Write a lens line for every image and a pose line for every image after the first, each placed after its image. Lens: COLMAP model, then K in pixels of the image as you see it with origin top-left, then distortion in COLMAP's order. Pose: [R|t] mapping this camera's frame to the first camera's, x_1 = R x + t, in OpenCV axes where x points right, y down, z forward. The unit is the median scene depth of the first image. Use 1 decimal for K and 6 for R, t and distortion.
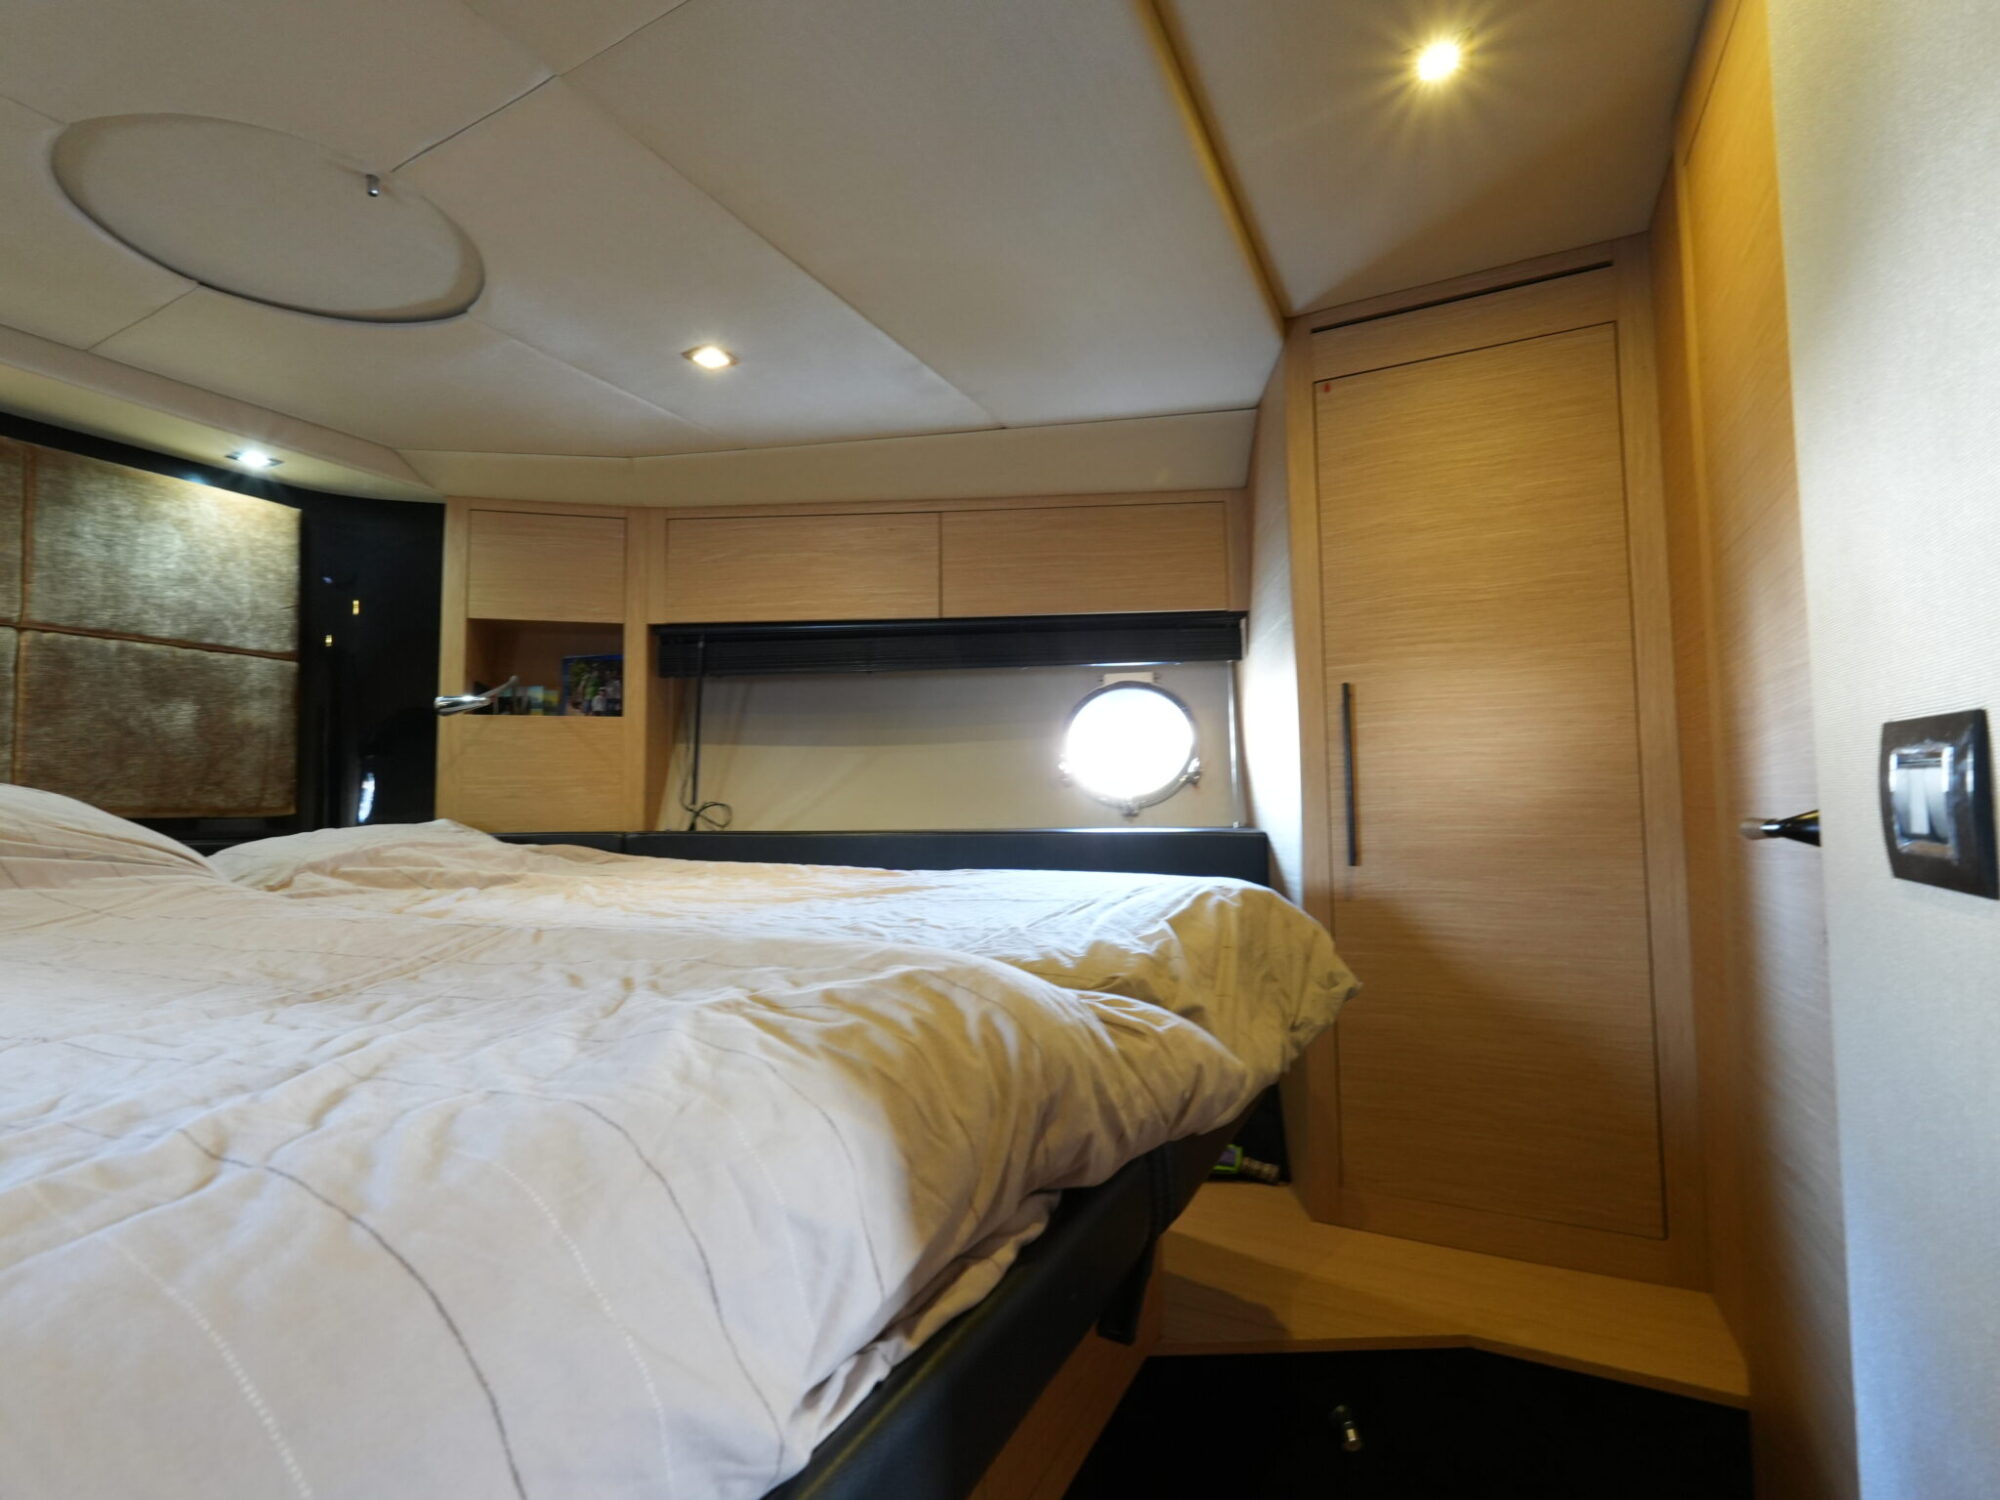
lens RADIAL K [[935.9, 0, 995.8], [0, 935.9, 743.6], [0, 0, 1]] dist [-0.002878, 0.001772]
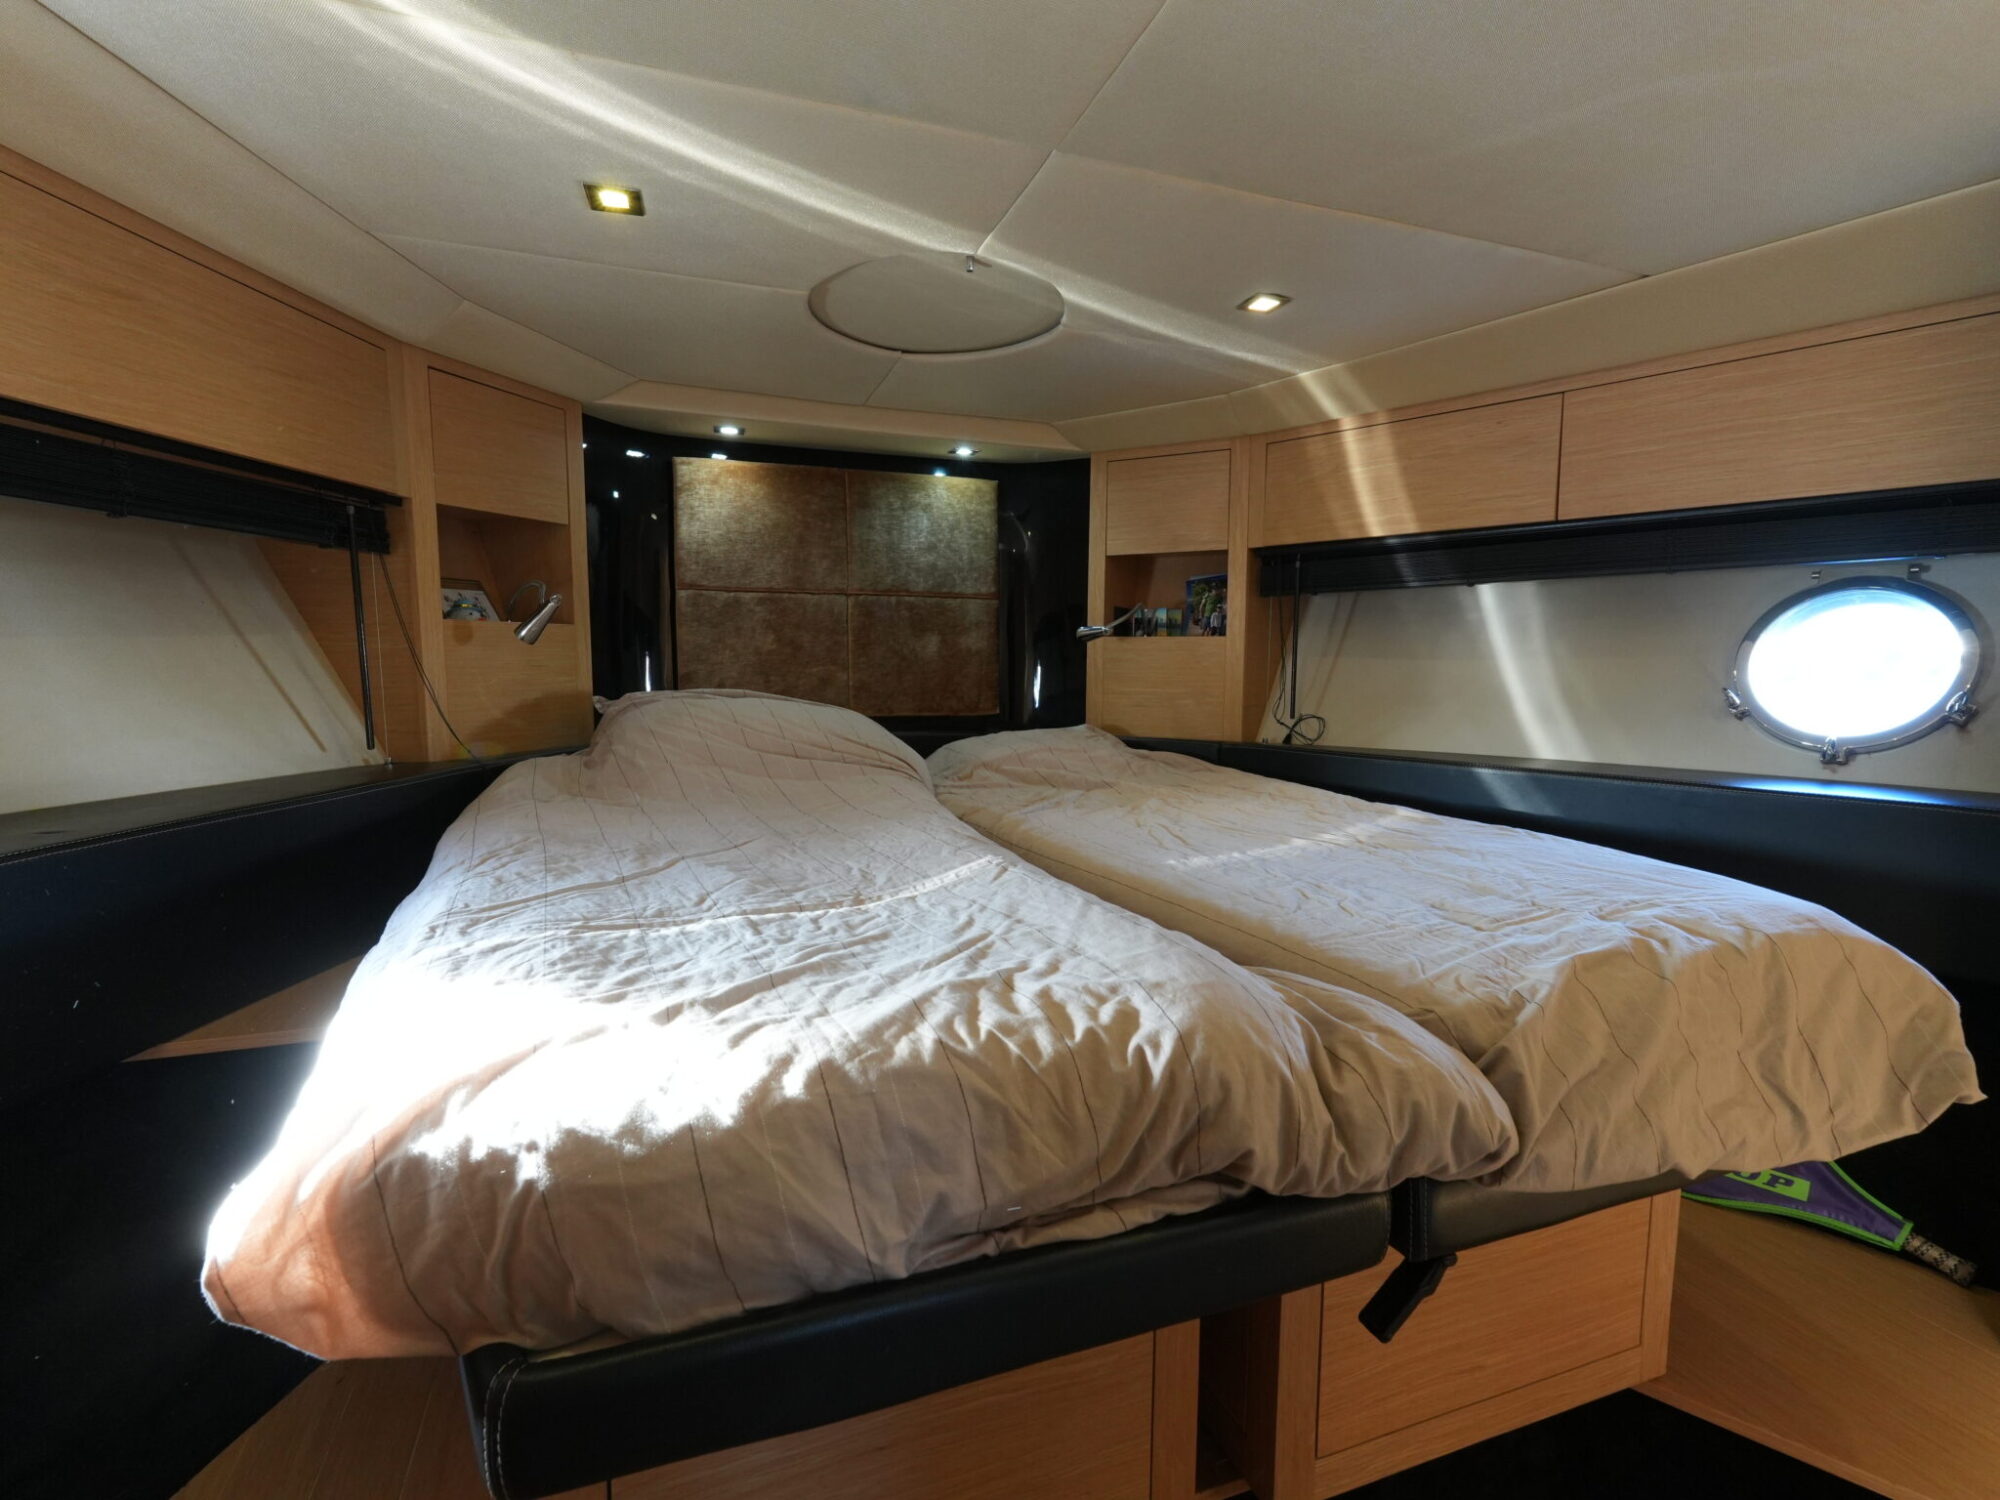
lens RADIAL K [[935.9, 0, 1003.2], [0, 935.9, 754.9], [0, 0, 1]] dist [-0.002878, 0.001772]
pose [[0.744112, 0.080517, -0.663185, 0.167855], [0.027894, 0.988100, 0.151263, -0.073281], [0.667473, -0.131055, 0.733011, -0.002943]]
